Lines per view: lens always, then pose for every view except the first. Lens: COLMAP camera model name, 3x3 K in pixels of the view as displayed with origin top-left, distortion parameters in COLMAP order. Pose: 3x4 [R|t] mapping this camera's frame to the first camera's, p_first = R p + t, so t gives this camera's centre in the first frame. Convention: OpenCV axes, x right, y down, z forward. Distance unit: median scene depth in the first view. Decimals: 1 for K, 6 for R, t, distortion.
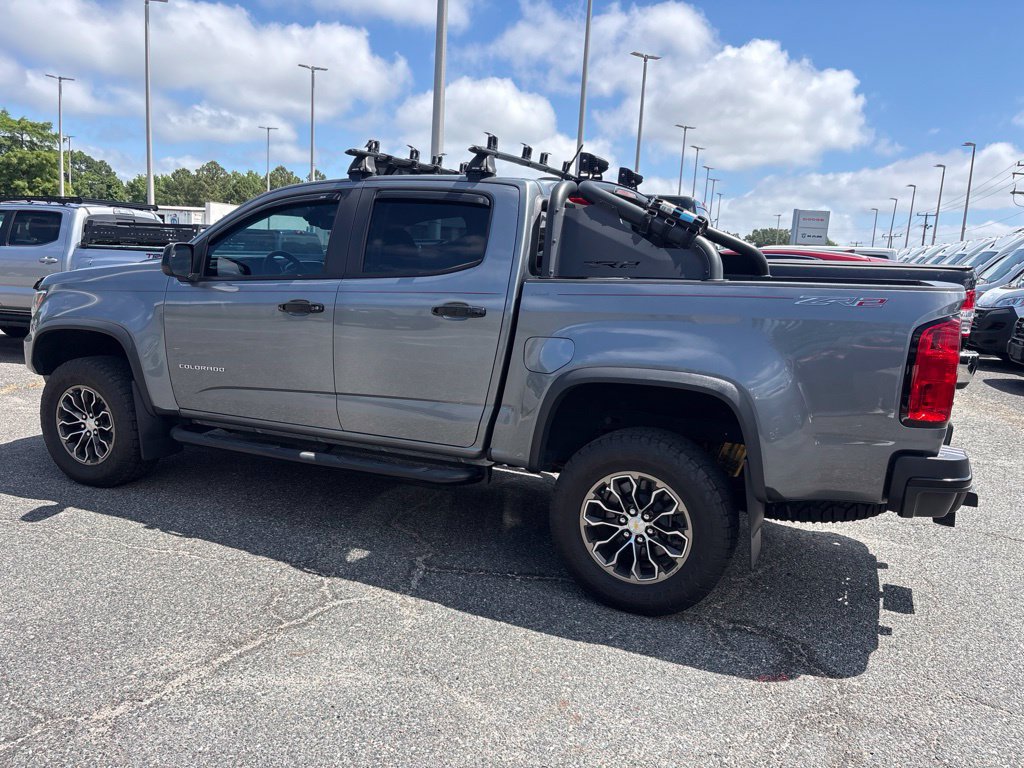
lens RADIAL K [[768.1, 0, 512.2], [0, 768.1, 389.1], [0, 0, 1]] dist [0.042405, -0.047399]
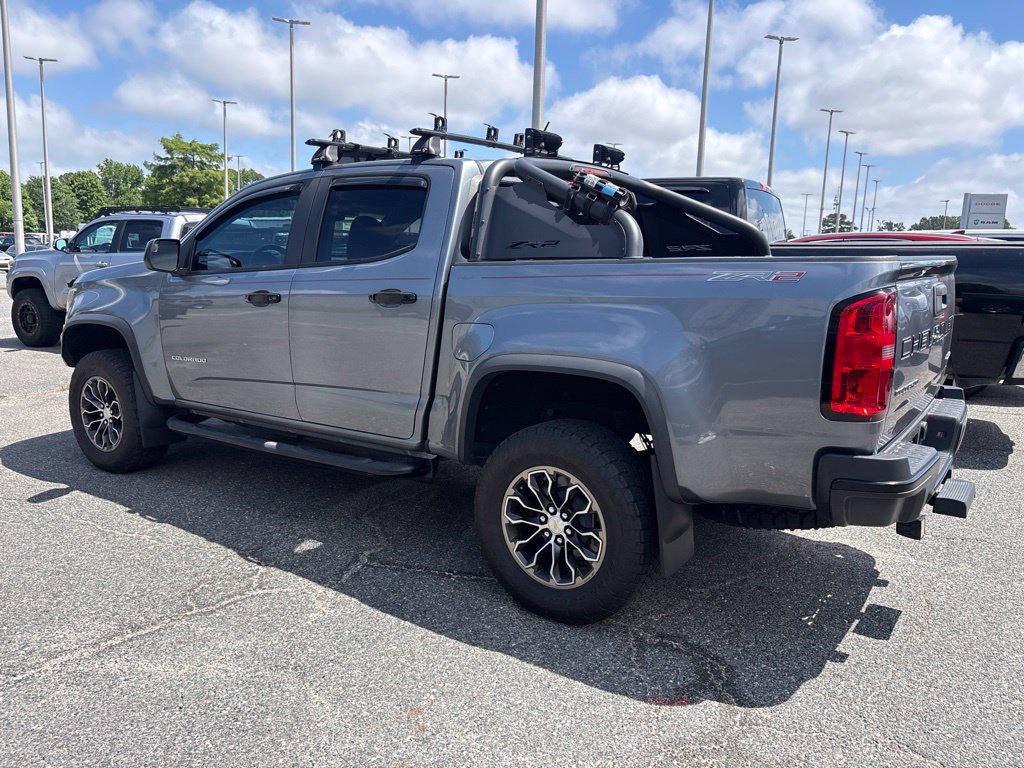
lens RADIAL K [[768.1, 0, 516.3], [0, 768.1, 381.2], [0, 0, 1]] dist [0.042405, -0.047399]
pose [[0.983753, 0.002367, -0.179513, 0.249501], [-0.004208, 0.999942, -0.009873, 0.012250], [0.179479, 0.010468, 0.983706, 0.071639]]
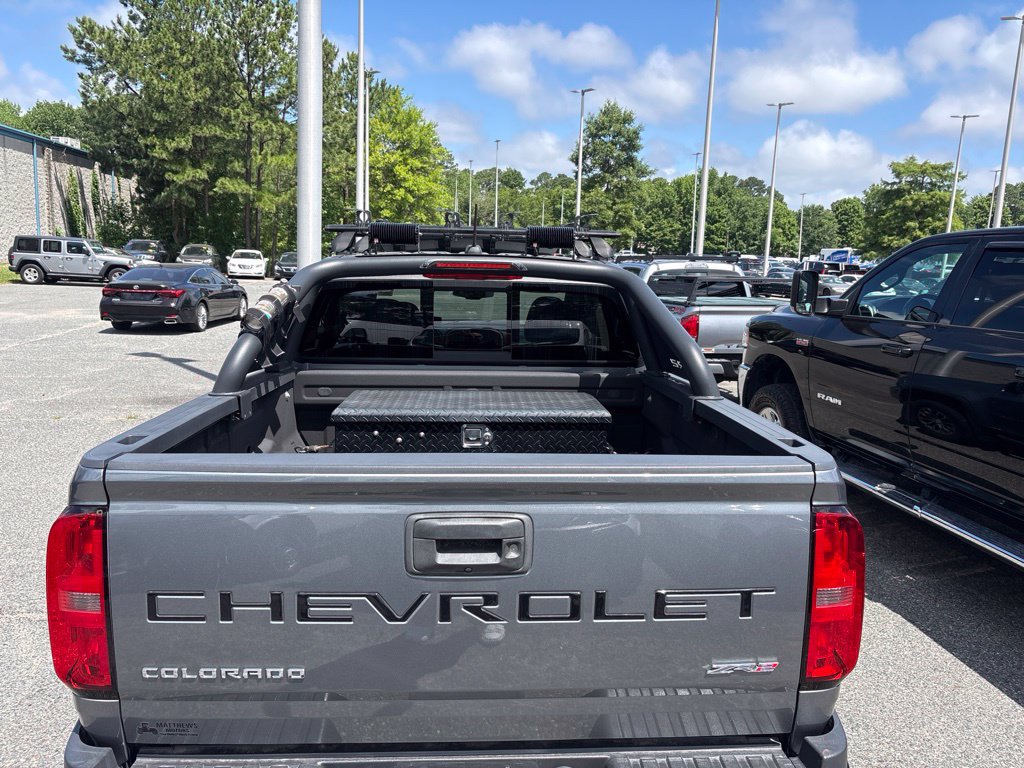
lens RADIAL K [[768.1, 0, 516.4], [0, 768.1, 379.8], [0, 0, 1]] dist [0.042405, -0.047399]
pose [[0.466381, 0.102192, -0.878661, 0.925167], [-0.148954, 0.988193, 0.035869, -0.195610], [0.871953, 0.114152, 0.476096, 0.761700]]
